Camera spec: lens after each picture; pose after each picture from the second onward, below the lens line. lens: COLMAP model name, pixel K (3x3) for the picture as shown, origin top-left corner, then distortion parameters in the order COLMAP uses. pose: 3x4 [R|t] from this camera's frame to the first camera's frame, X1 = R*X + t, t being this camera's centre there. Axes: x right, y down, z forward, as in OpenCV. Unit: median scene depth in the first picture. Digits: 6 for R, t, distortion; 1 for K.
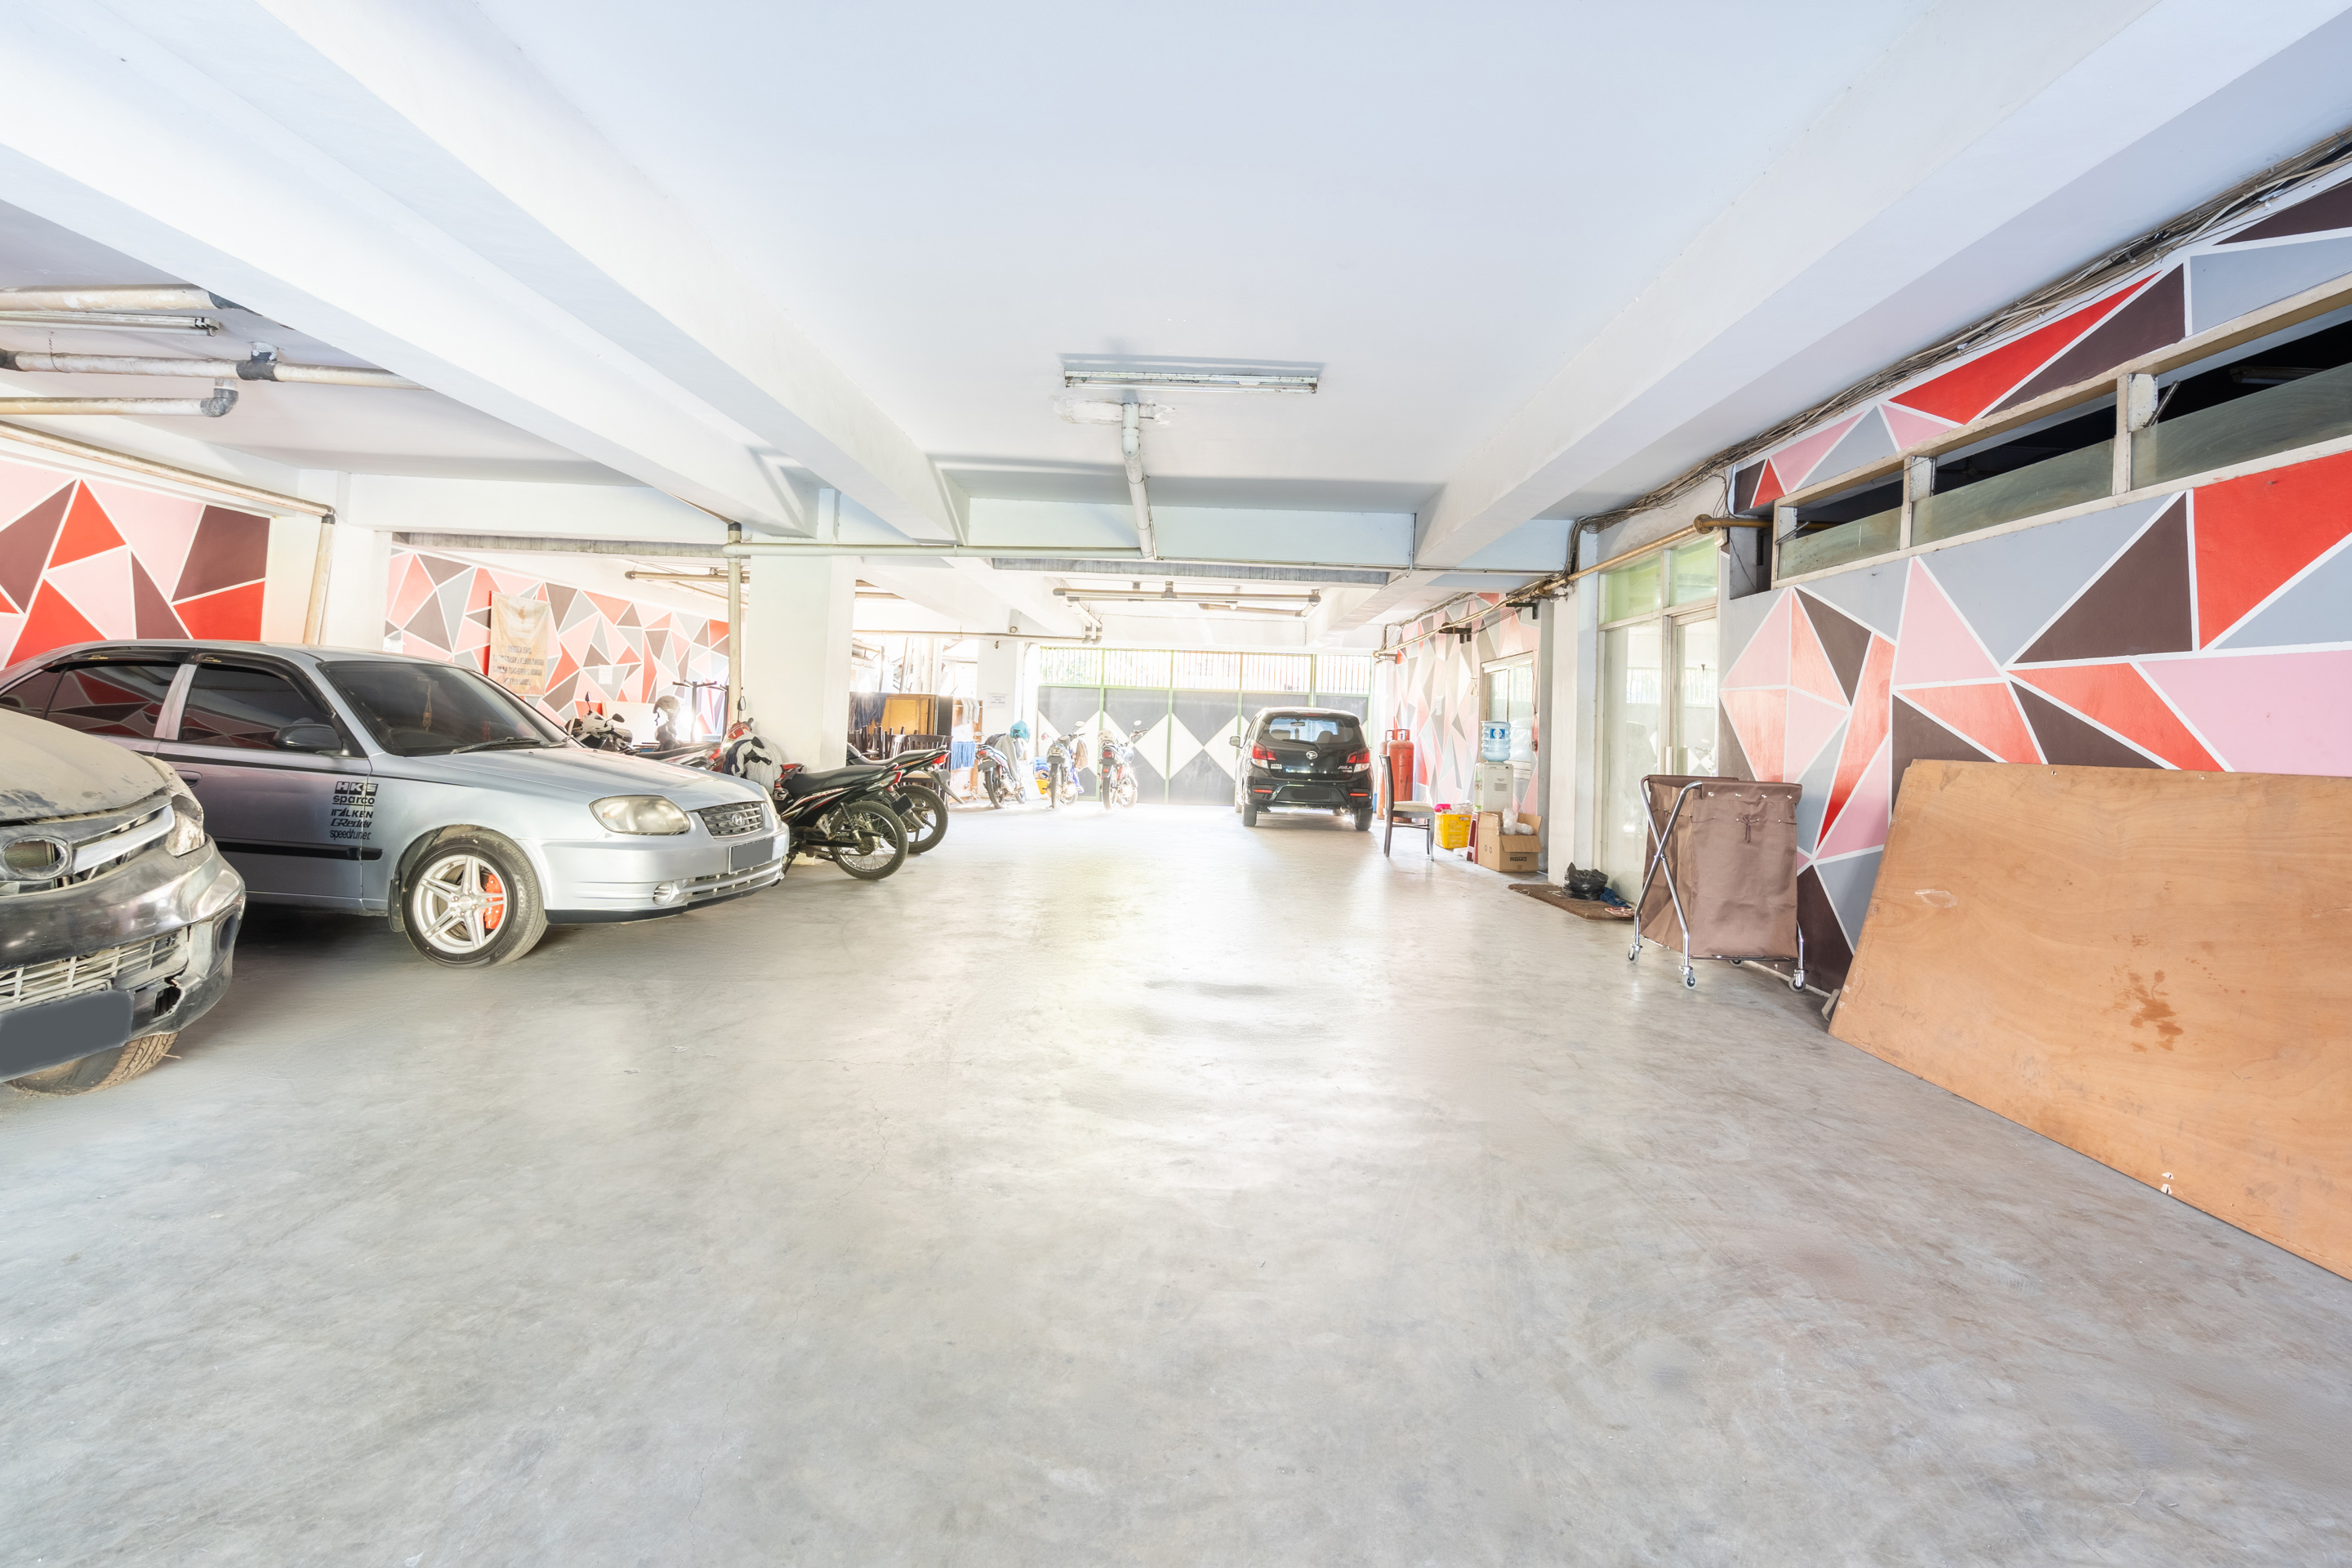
lens RADIAL K [[1145.4, 0, 1224.3], [0, 1145.4, 684.7], [0, 0, 1]] dist [-0.002447, 0.000796]
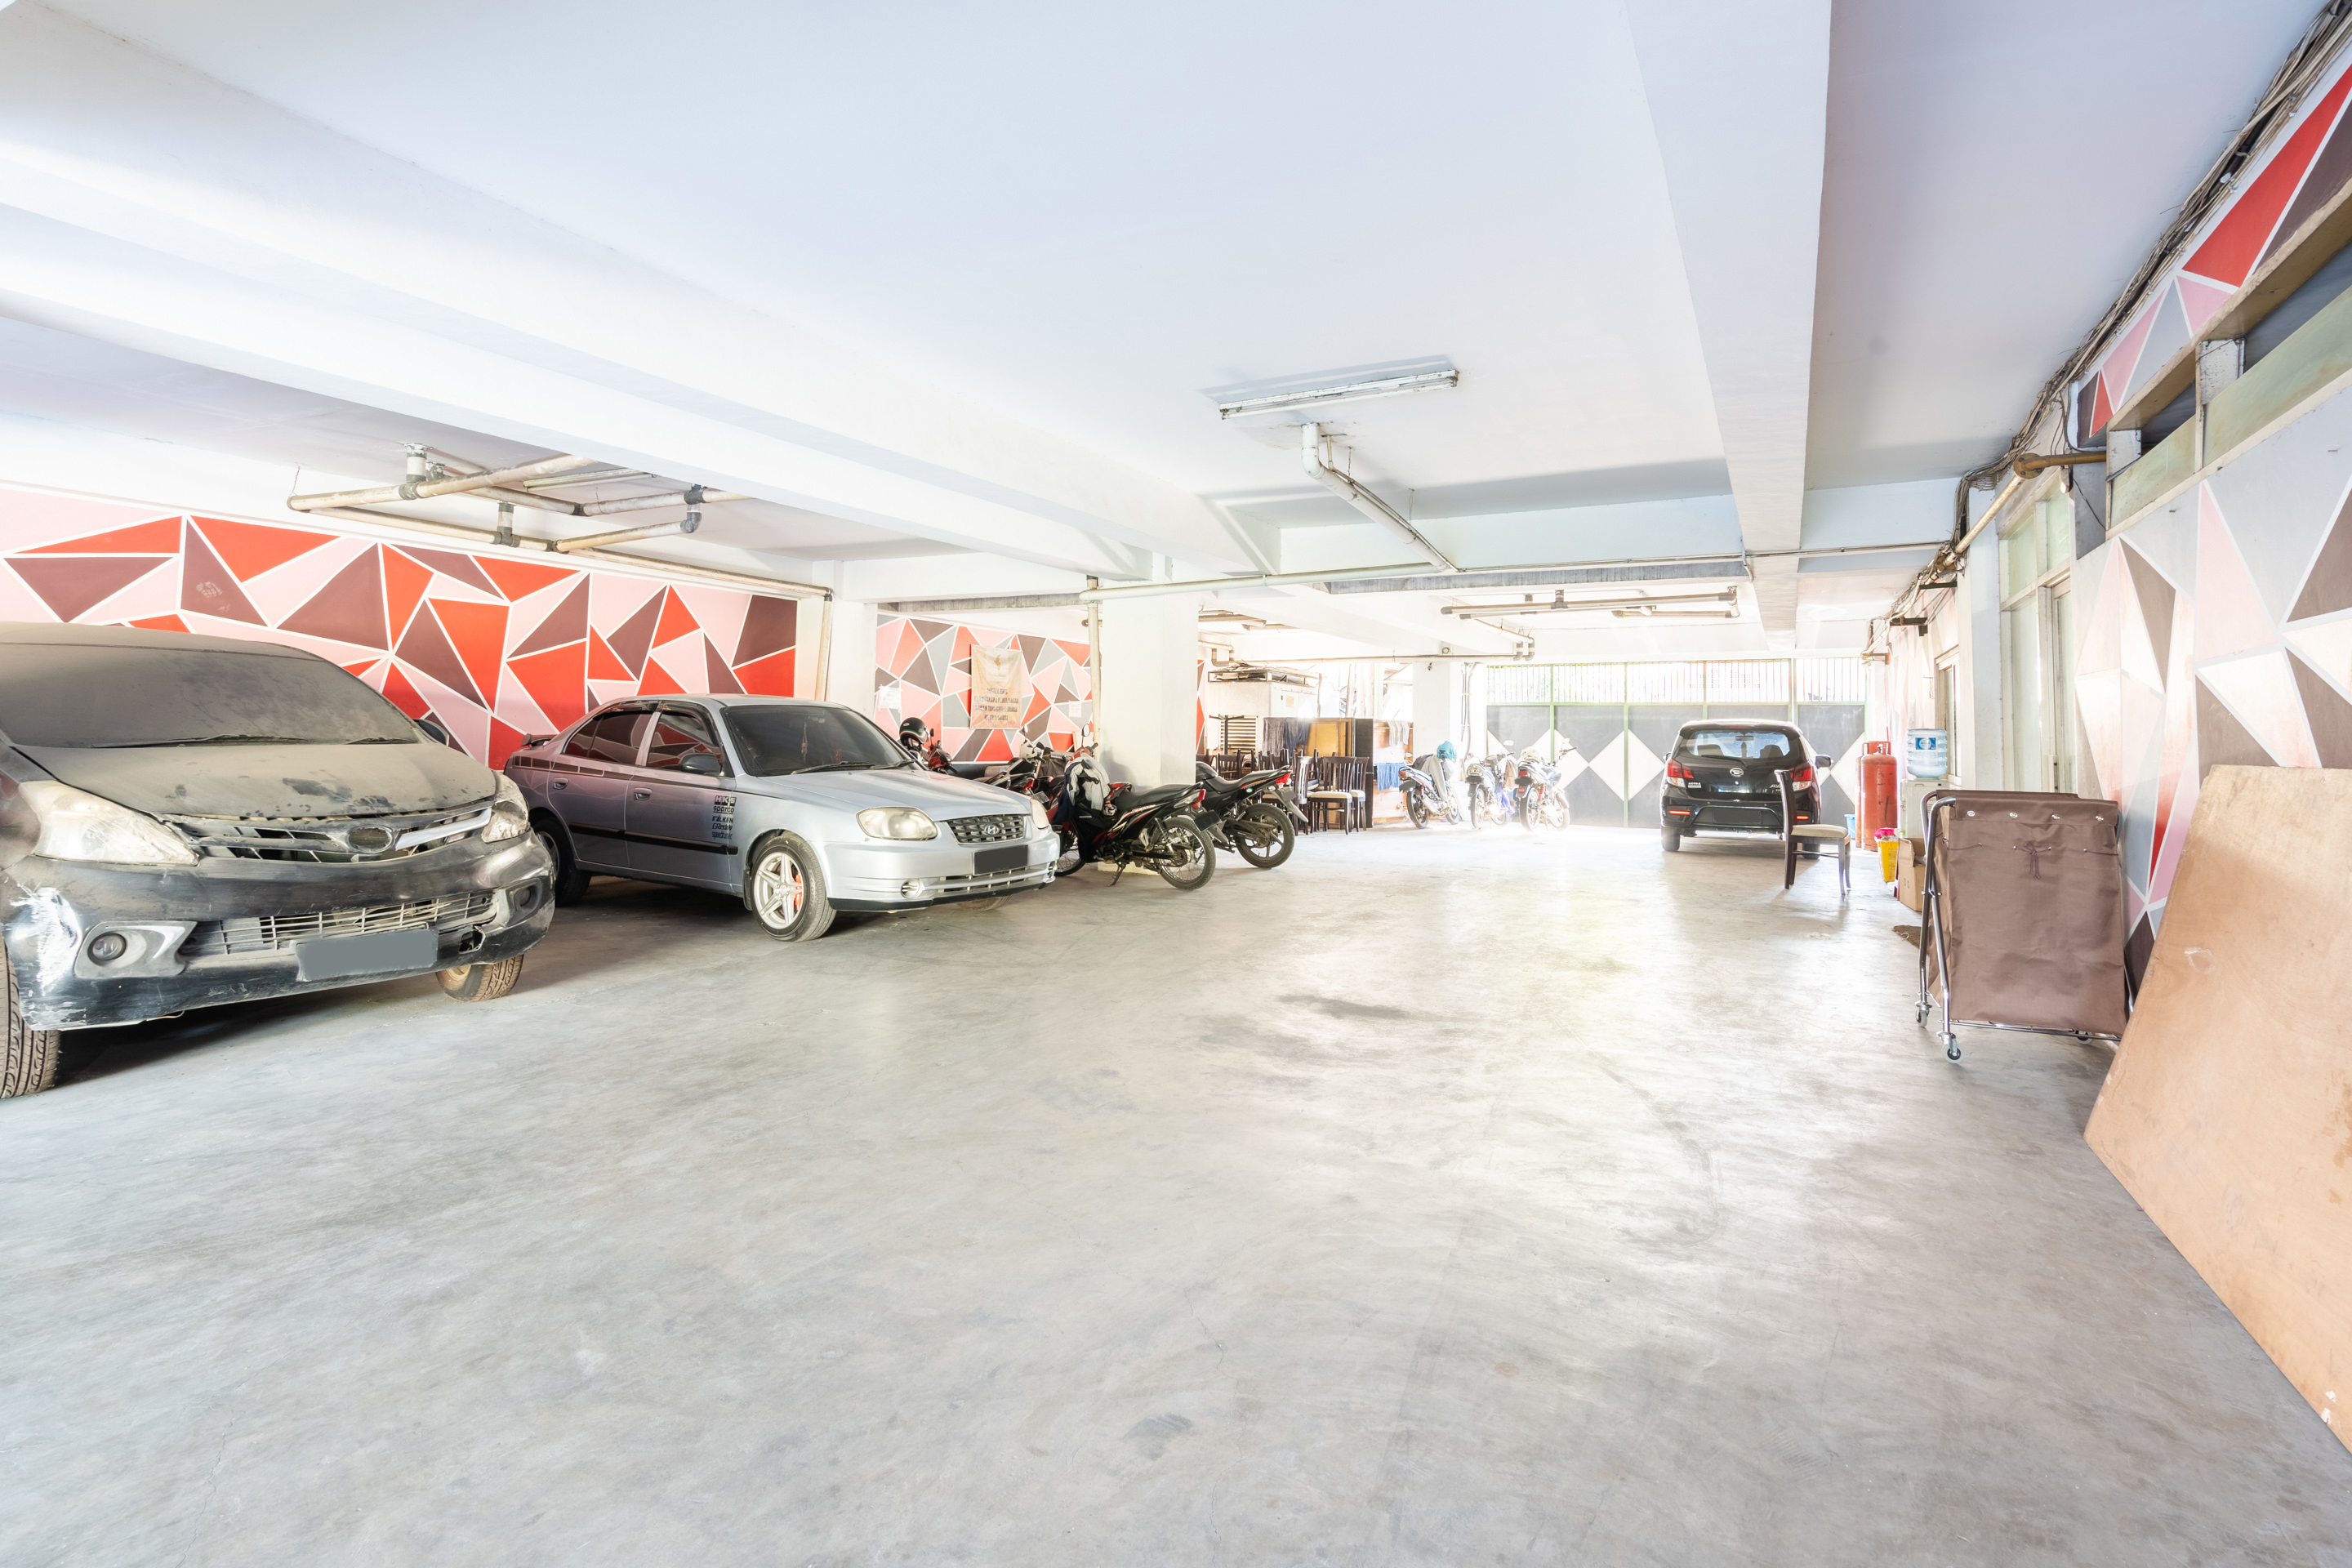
lens RADIAL K [[1145.4, 0, 1224.3], [0, 1145.4, 684.7], [0, 0, 1]] dist [-0.002447, 0.000796]
pose [[0.885496, -0.044314, -0.462530, 0.337222], [0.034861, 0.998972, -0.028971, 0.012911], [0.463338, 0.009530, 0.886130, 0.074497]]
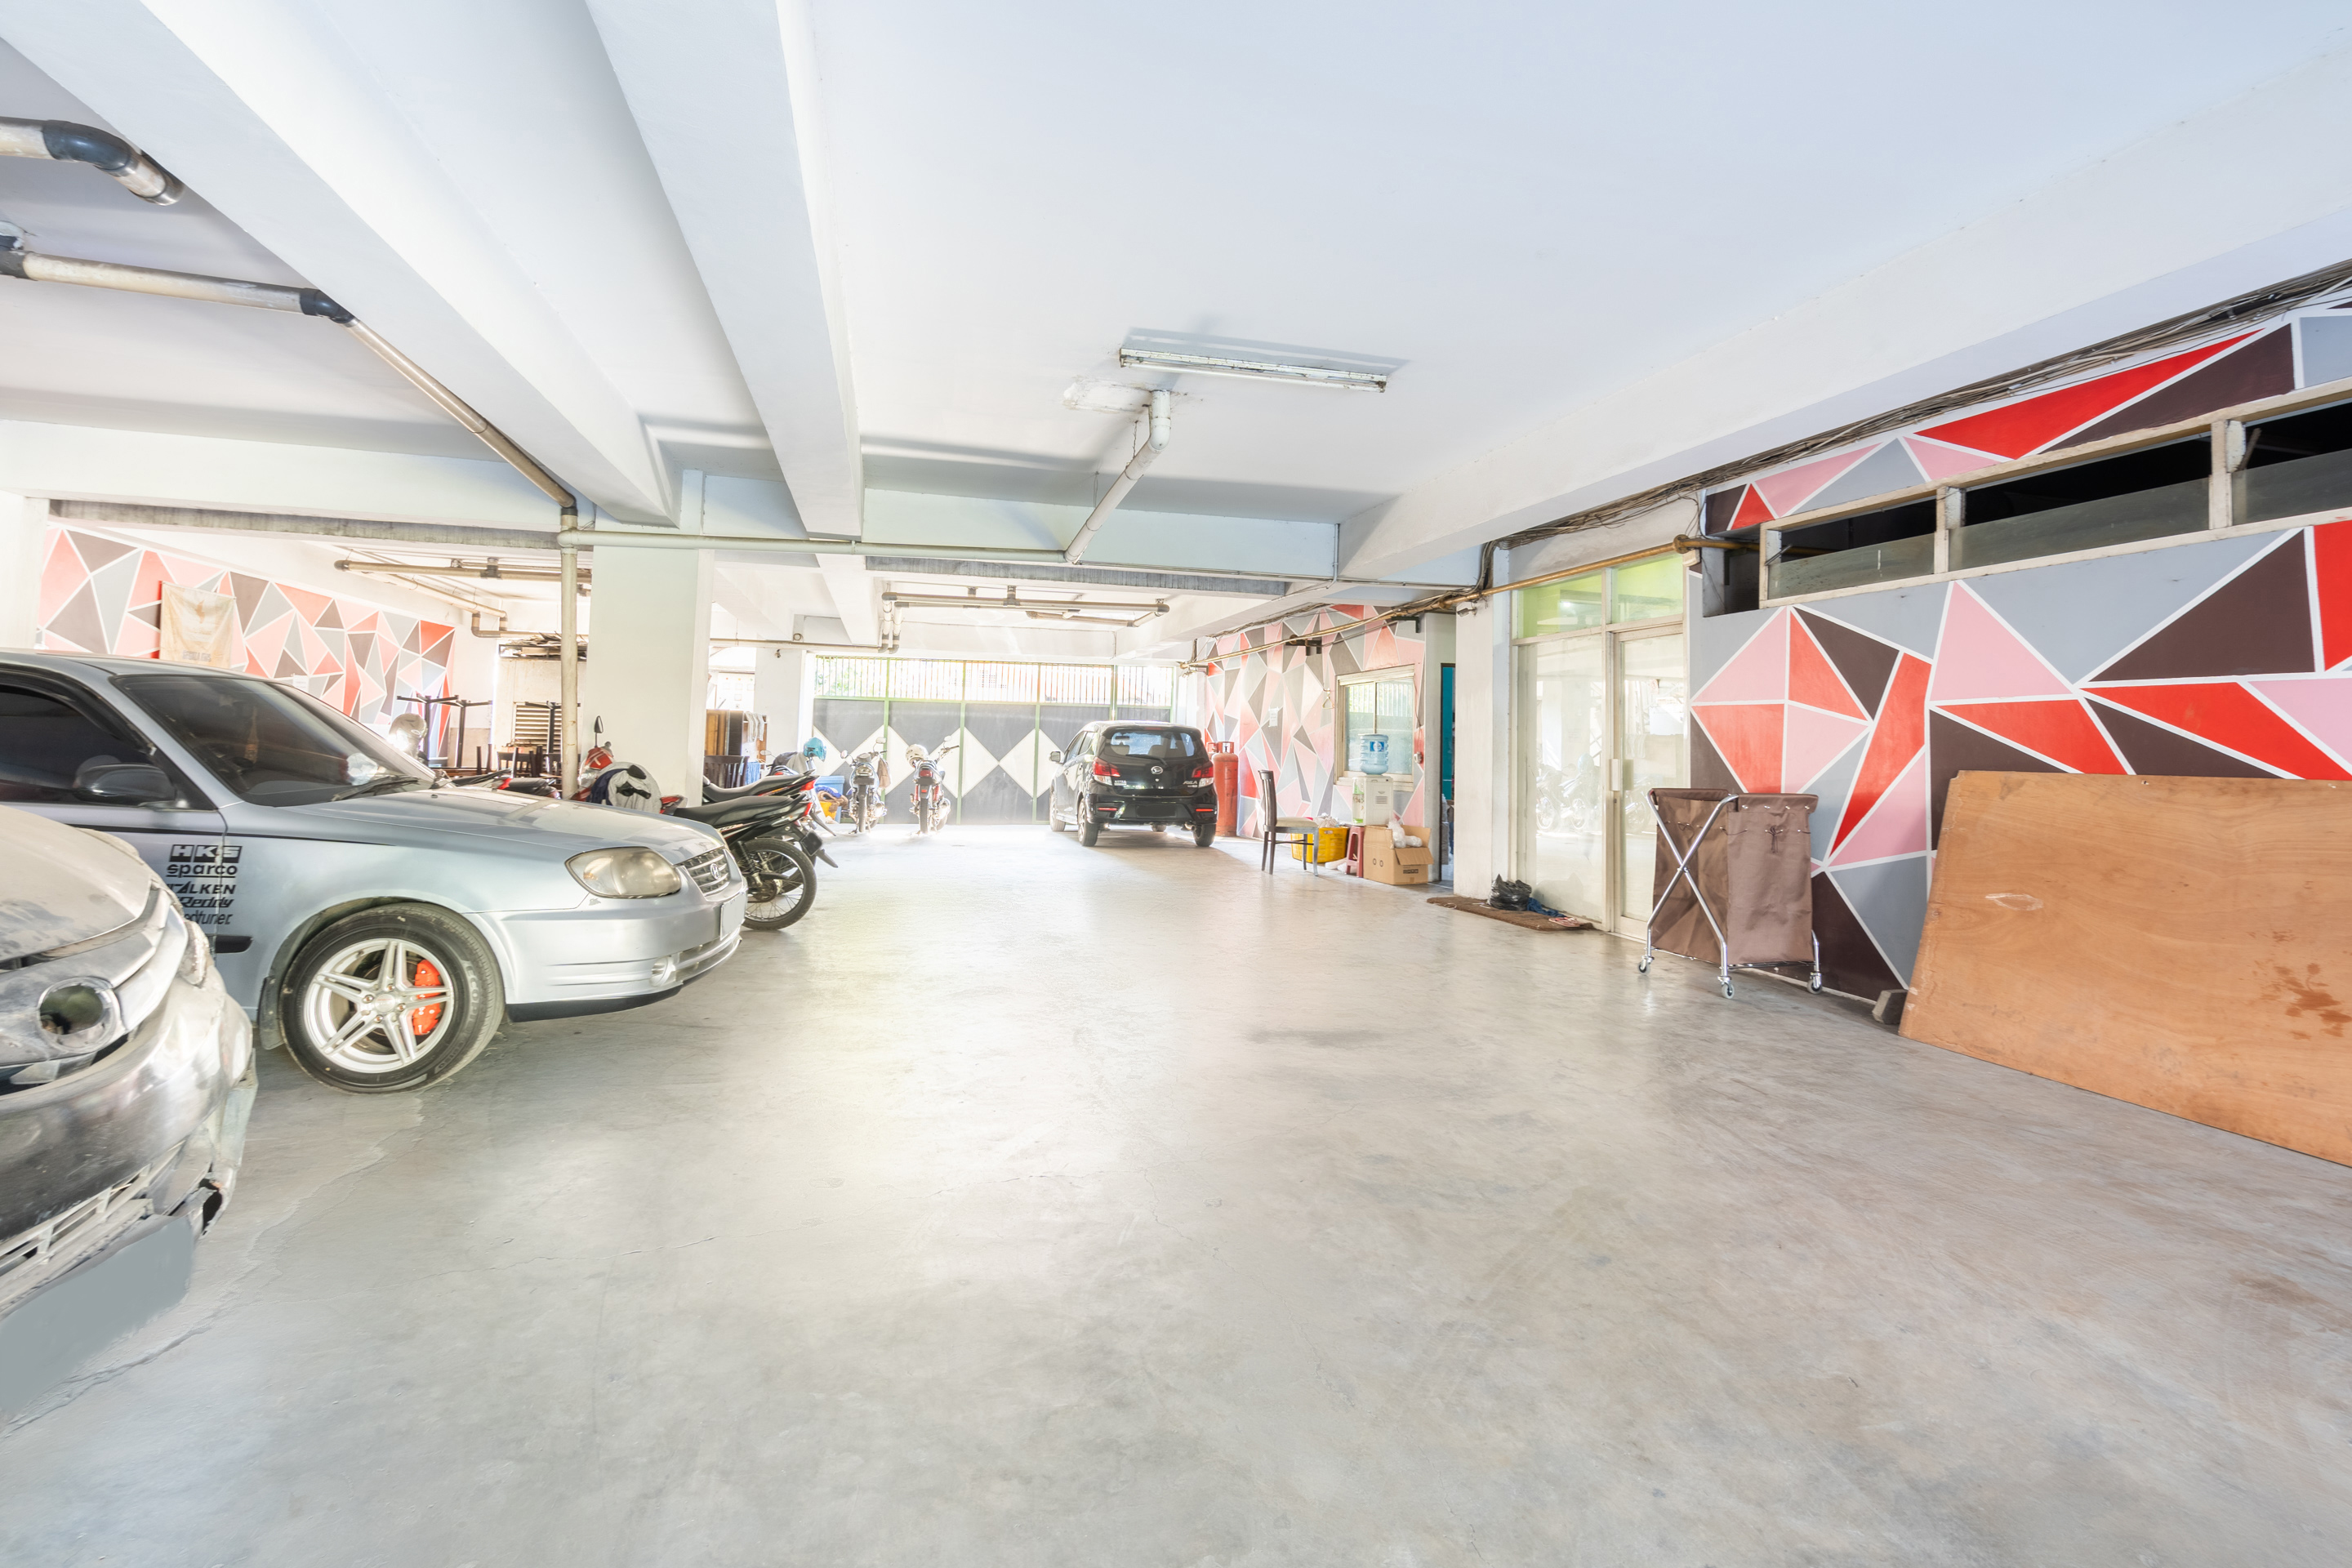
lens RADIAL K [[1145.4, 0, 1224.3], [0, 1145.4, 684.7], [0, 0, 1]] dist [-0.002447, 0.000796]
pose [[0.966089, -0.000089, 0.258210, -0.289706], [0.002274, 0.999964, -0.008163, -0.006647], [-0.258200, 0.008473, 0.966054, 0.126853]]
